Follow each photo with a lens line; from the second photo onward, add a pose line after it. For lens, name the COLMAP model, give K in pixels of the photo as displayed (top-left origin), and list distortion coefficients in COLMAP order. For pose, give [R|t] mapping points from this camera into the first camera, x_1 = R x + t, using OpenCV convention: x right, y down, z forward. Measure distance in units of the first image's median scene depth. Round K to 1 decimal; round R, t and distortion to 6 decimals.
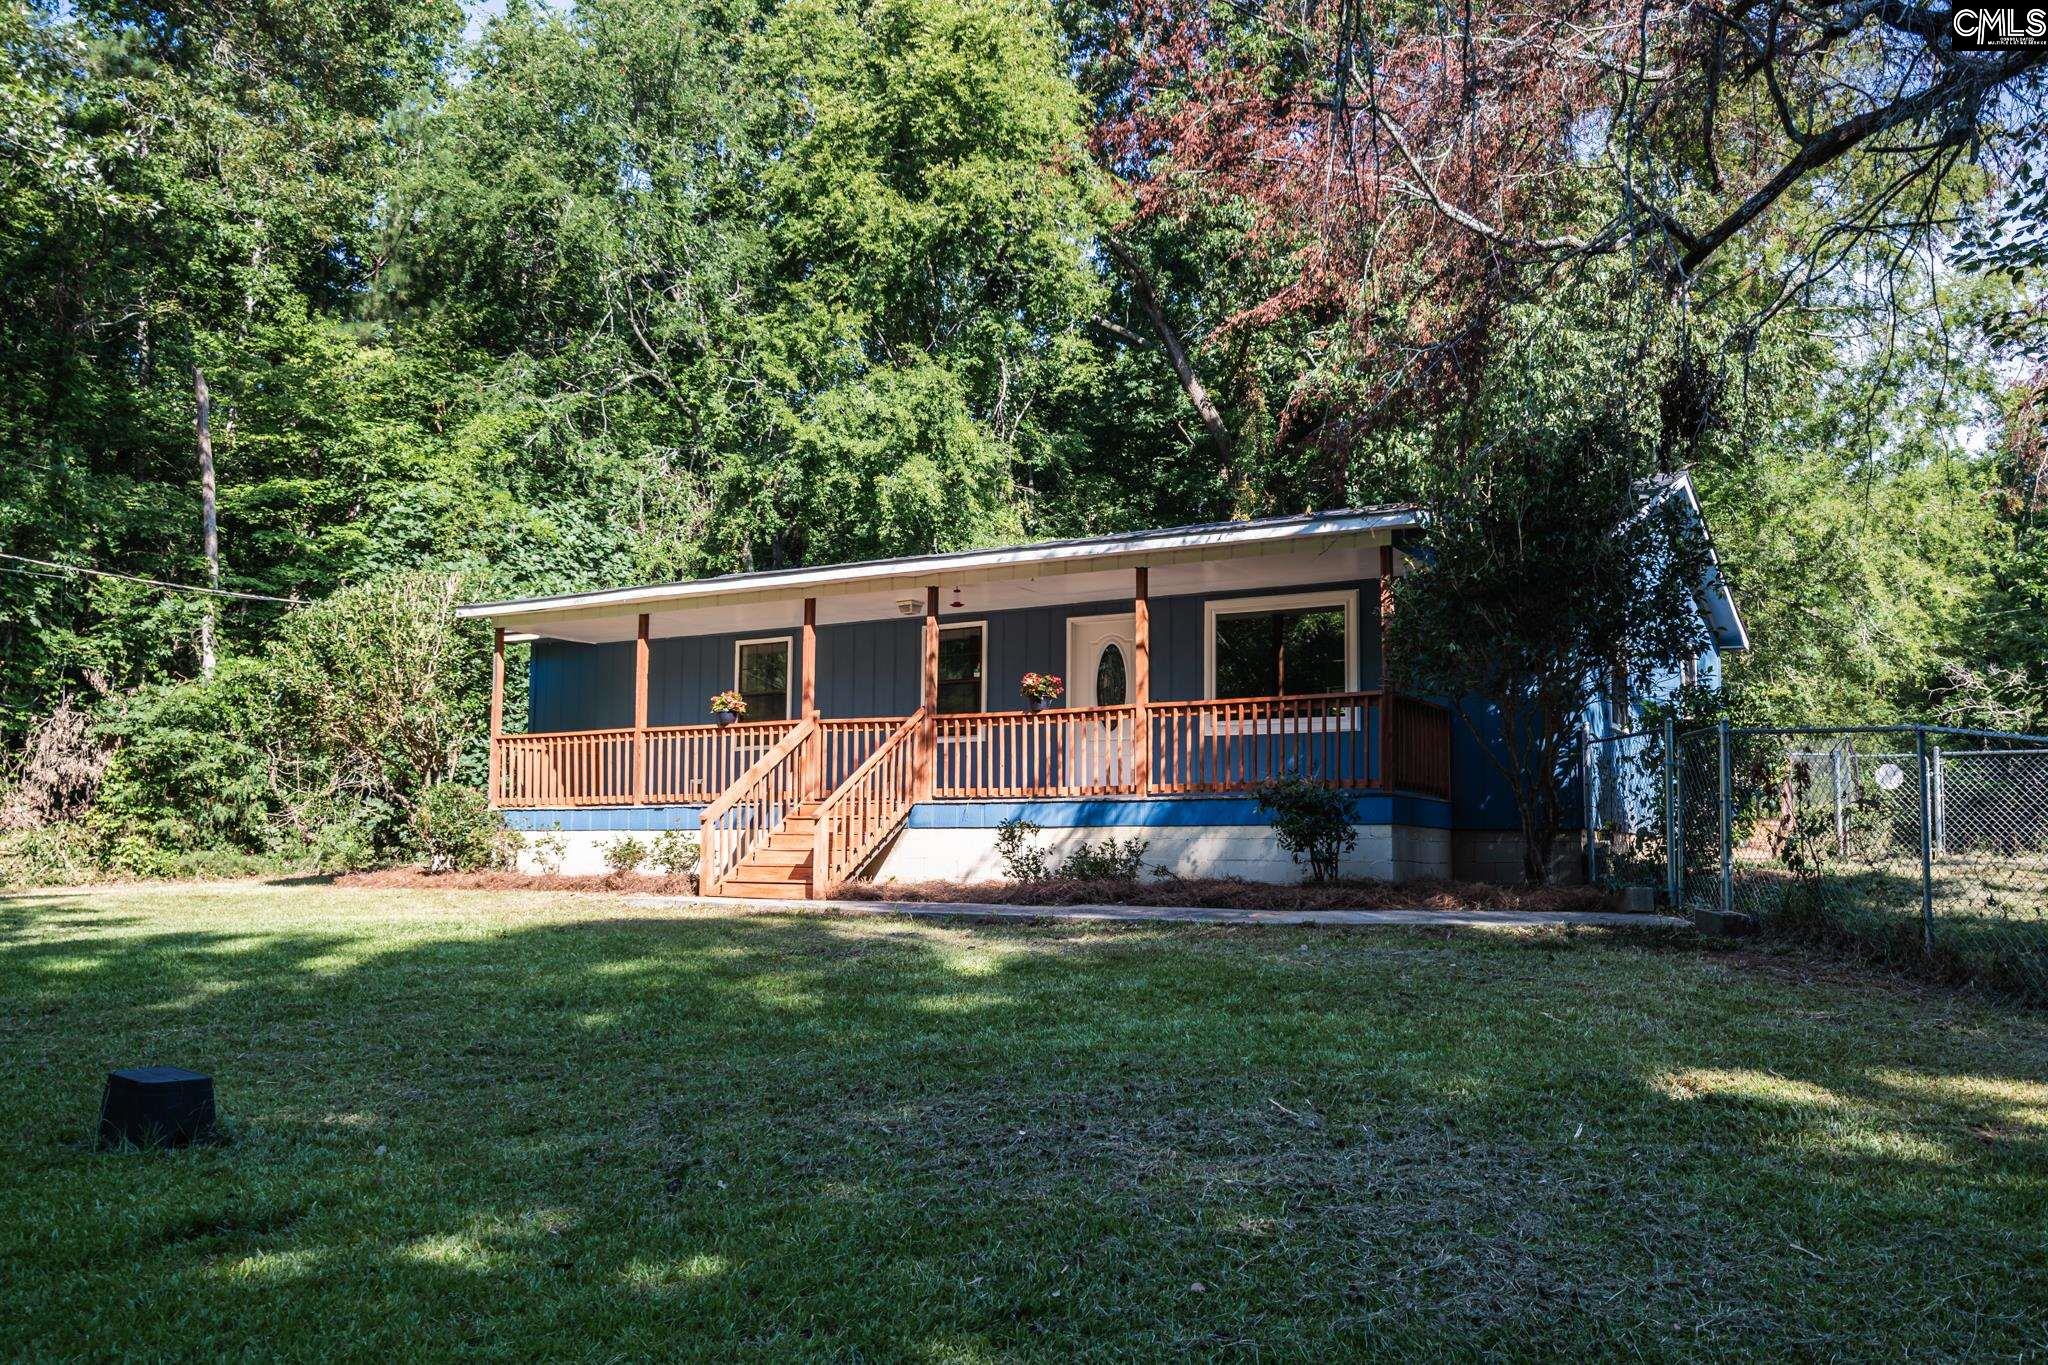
lens RADIAL K [[1763.6, 0, 1023.2], [0, 1763.6, 678.9], [0, 0, 1]] dist [0.023853, 0.001968]
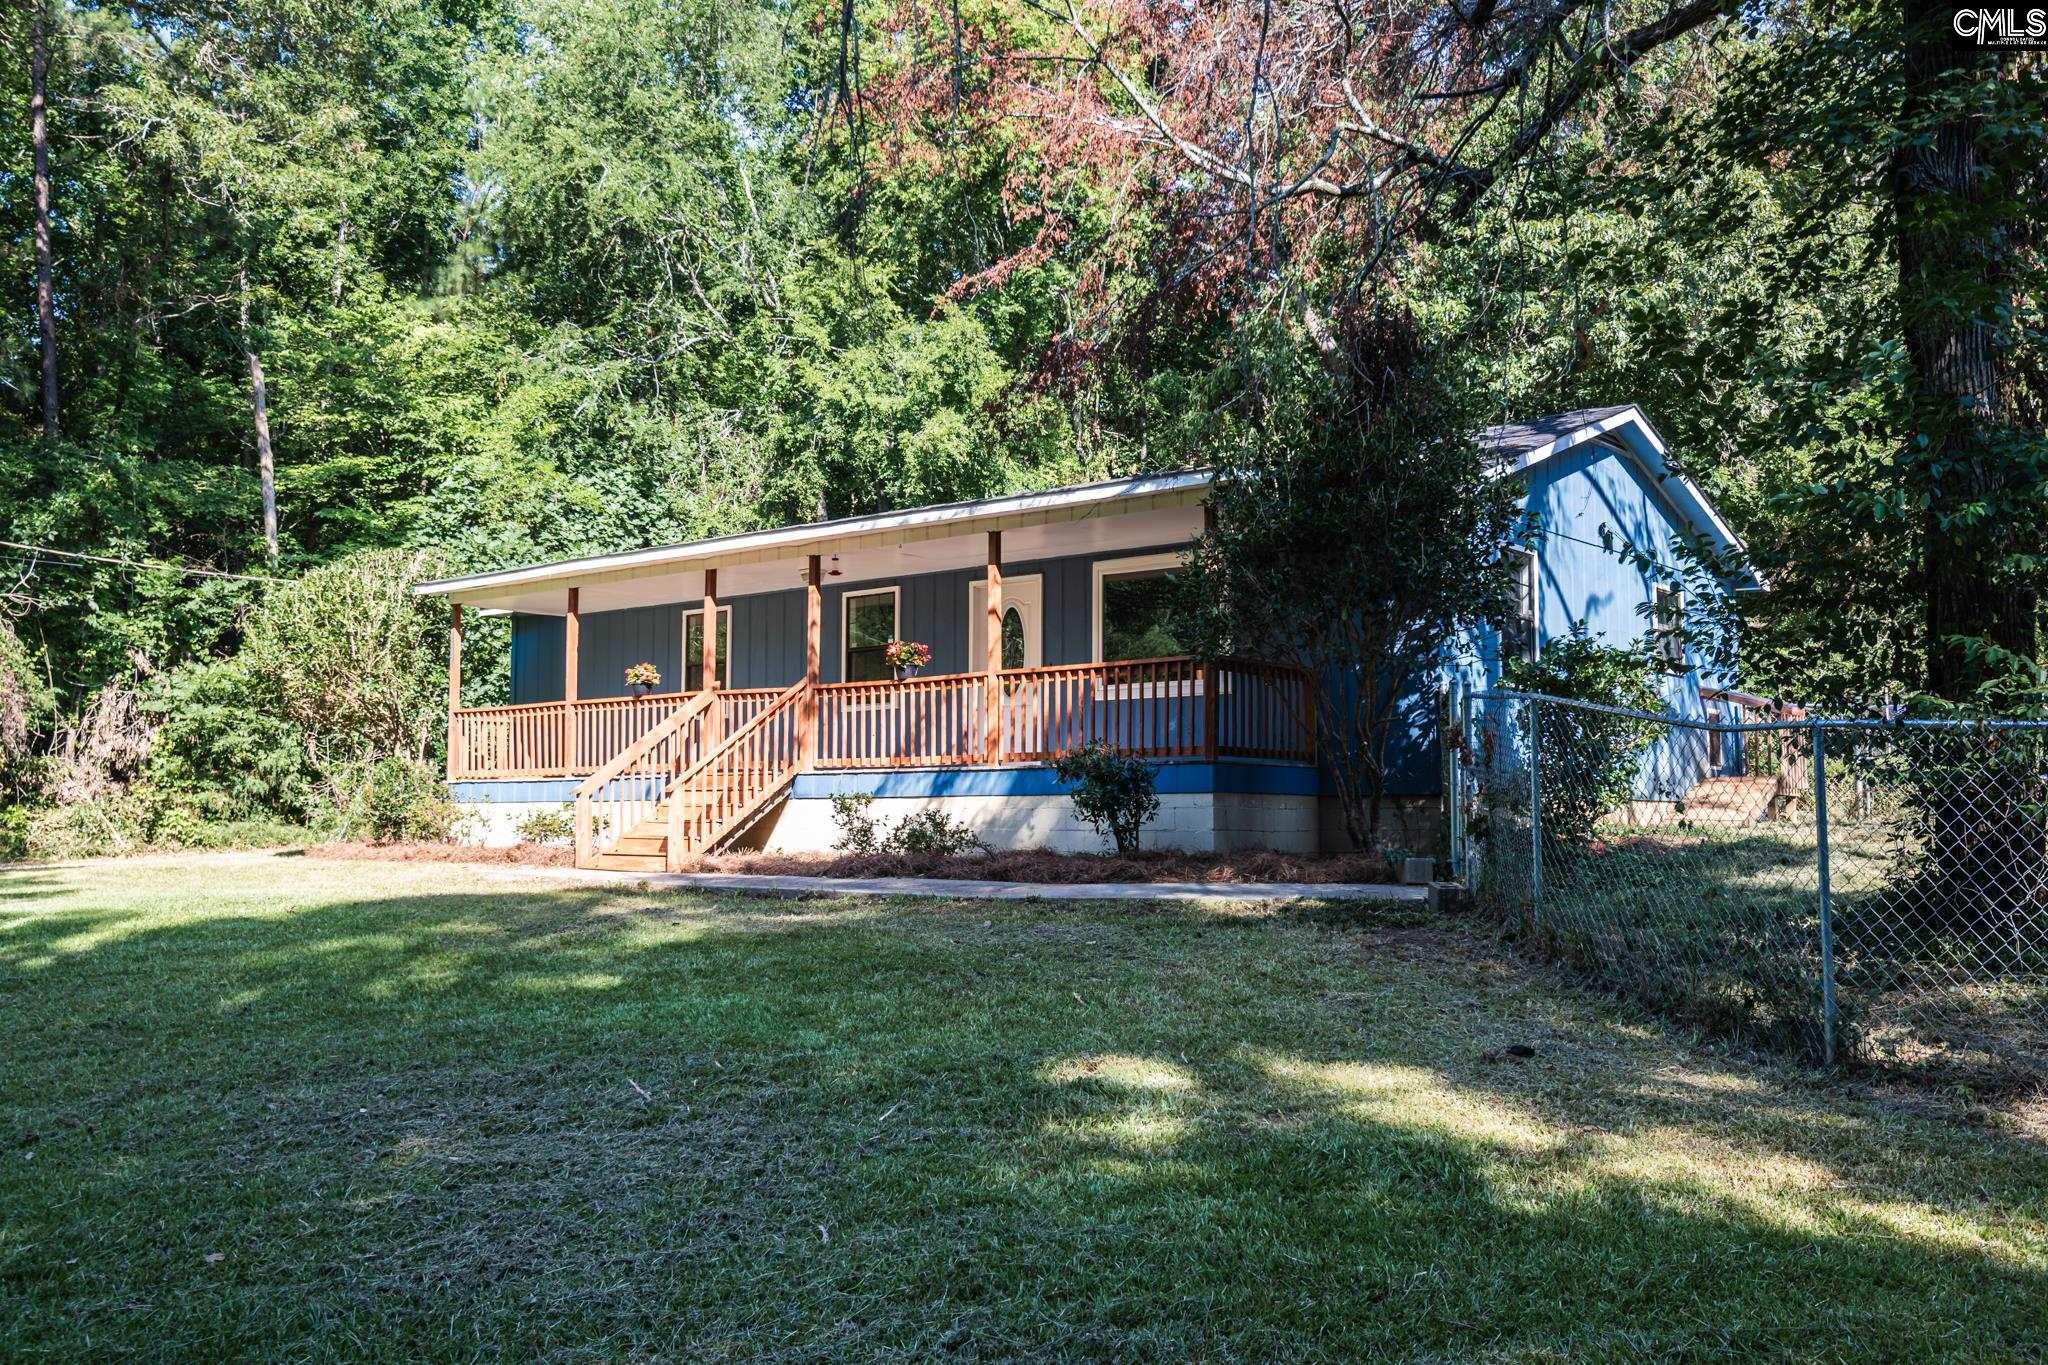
lens RADIAL K [[1850.6, 0, 1023.8], [0, 1850.6, 661.7], [0, 0, 1]] dist [0.034957, -0.008164]
pose [[0.988206, -0.020549, -0.151744, 0.139687], [0.023647, 0.999547, 0.018636, -0.005710], [0.151292, -0.022005, 0.988244, -0.008491]]
